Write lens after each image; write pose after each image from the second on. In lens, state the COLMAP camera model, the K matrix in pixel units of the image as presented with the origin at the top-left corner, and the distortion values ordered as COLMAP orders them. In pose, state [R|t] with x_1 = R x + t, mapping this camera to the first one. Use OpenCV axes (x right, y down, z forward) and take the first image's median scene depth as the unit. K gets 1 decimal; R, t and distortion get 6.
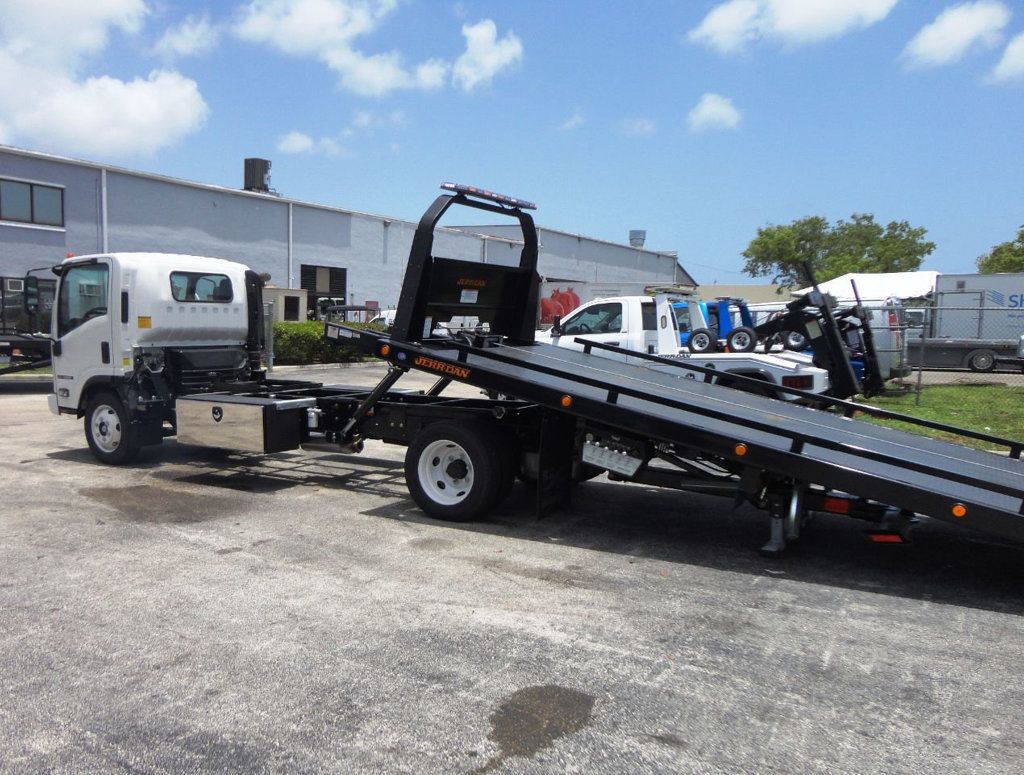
lens RADIAL K [[830.3, 0, 472.3], [0, 830.3, 422.7], [0, 0, 1]] dist [-0.011430, 0.003550]
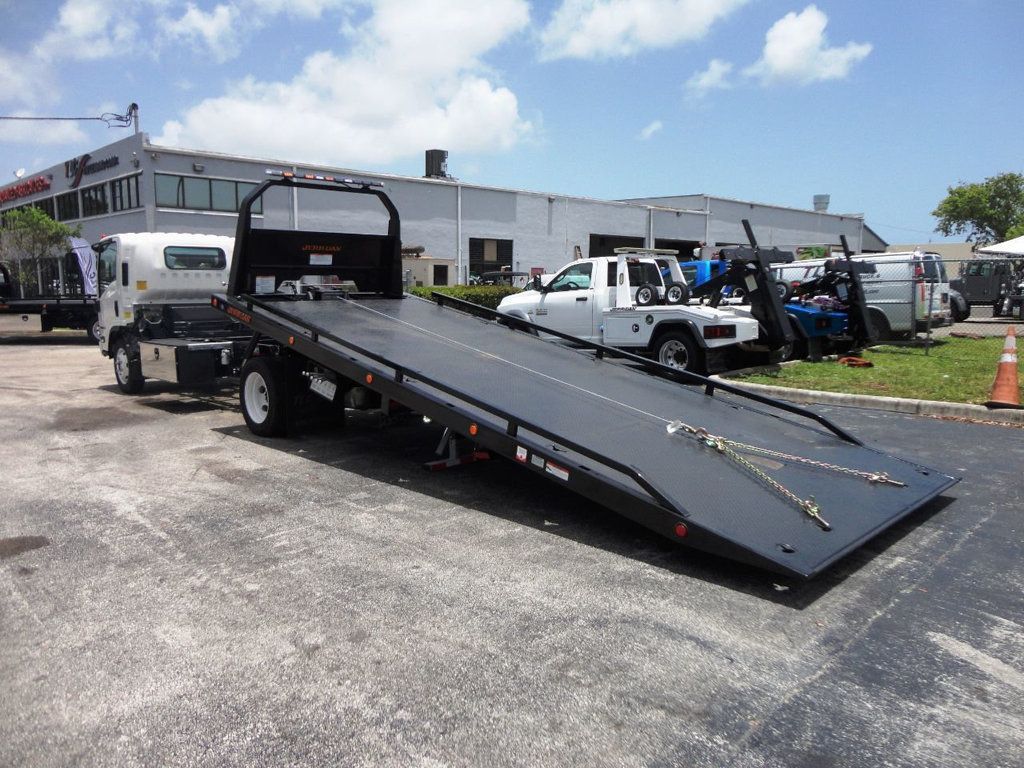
lens RADIAL K [[735.4, 0, 516.6], [0, 735.4, 383.3], [0, 0, 1]] dist [-0.007833, -0.000552]
pose [[0.971195, 0.014553, -0.237841, 0.480160], [-0.012237, 0.999862, 0.011212, 0.015222], [0.237972, -0.007979, 0.971239, -0.001259]]
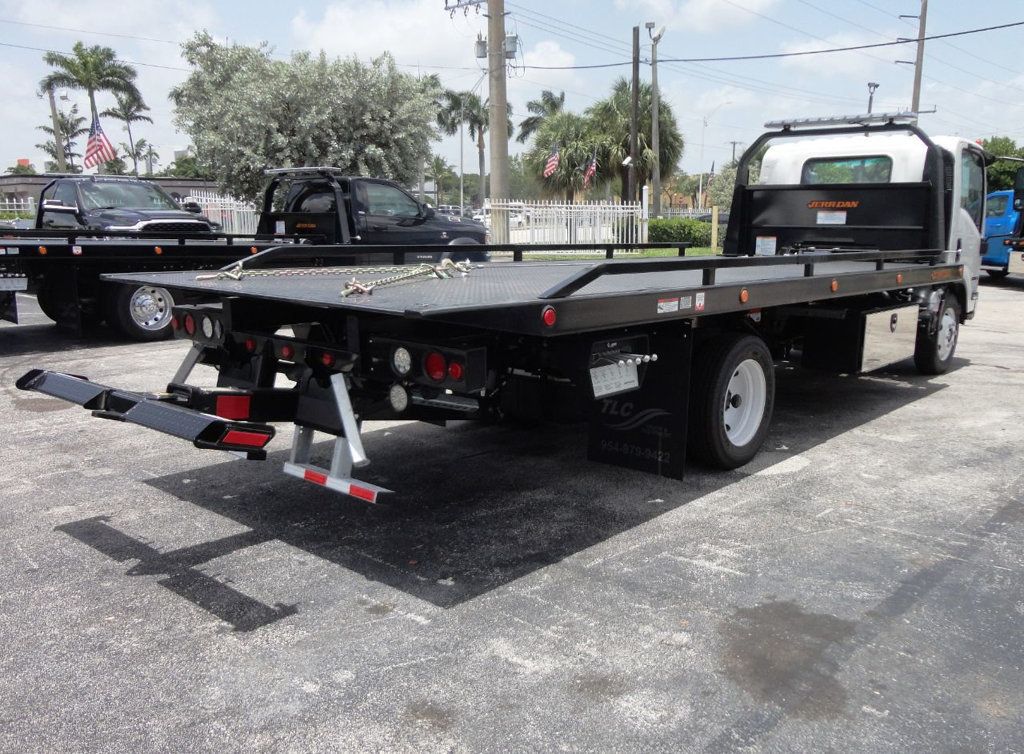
lens RADIAL K [[867.0, 0, 525.6], [0, 867.0, 412.1], [0, 0, 1]] dist [-0.008785, 0.001232]
pose [[-0.164838, 0.200049, -0.965820, 0.711876], [-0.125515, 0.967000, 0.221715, -0.085690], [0.978302, 0.157772, -0.134290, 0.911345]]
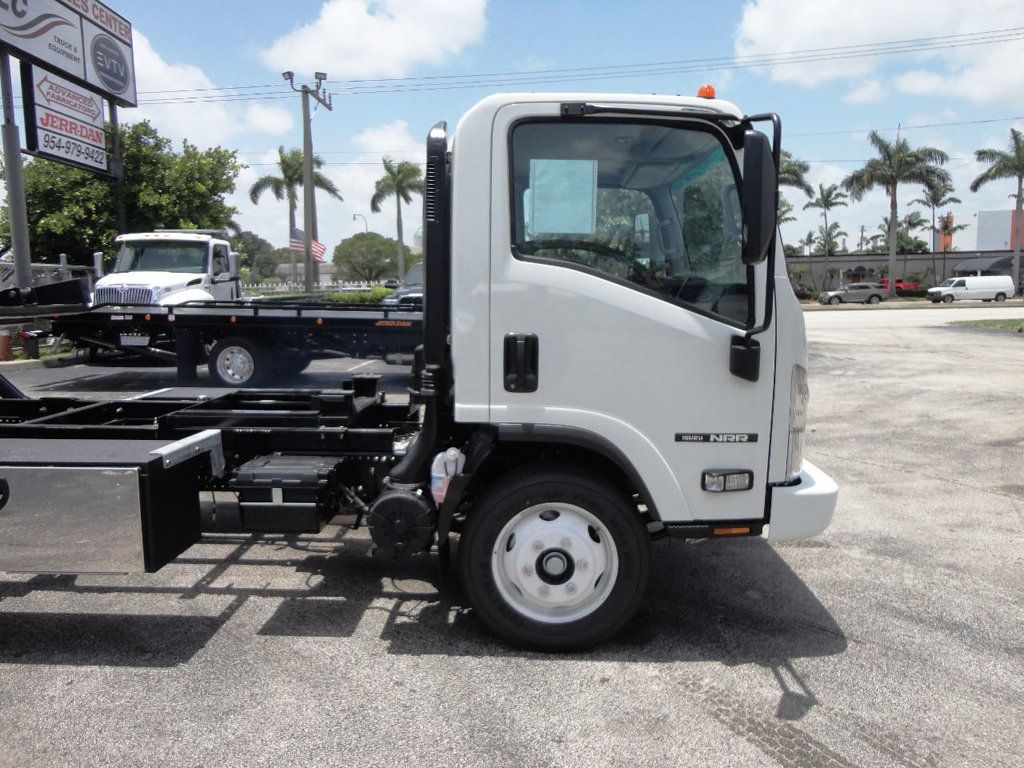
lens RADIAL K [[738.4, 0, 502.1], [0, 738.4, 380.3], [0, 0, 1]] dist [-0.001858, 0.000350]
pose [[-0.871931, 0.048937, -0.487177, -0.155290], [-0.067314, 0.973564, 0.218271, -0.173501], [0.484979, 0.223112, -0.845587, 1.504227]]
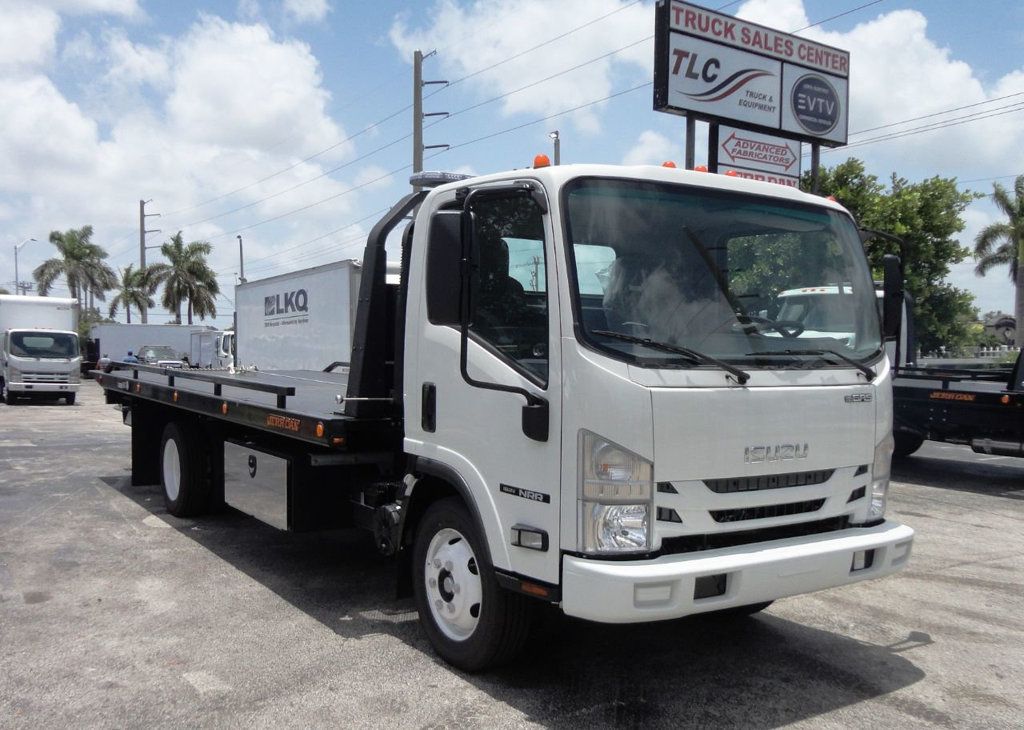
lens RADIAL K [[952.6, 0, 494.1], [0, 952.6, 434.8], [0, 0, 1]] dist [-0.063594, 0.104038]
pose [[-0.902509, -0.064104, 0.425874, -0.576622], [0.025987, 0.978953, 0.202427, -0.193613], [-0.429887, 0.193759, -0.881847, 1.661732]]
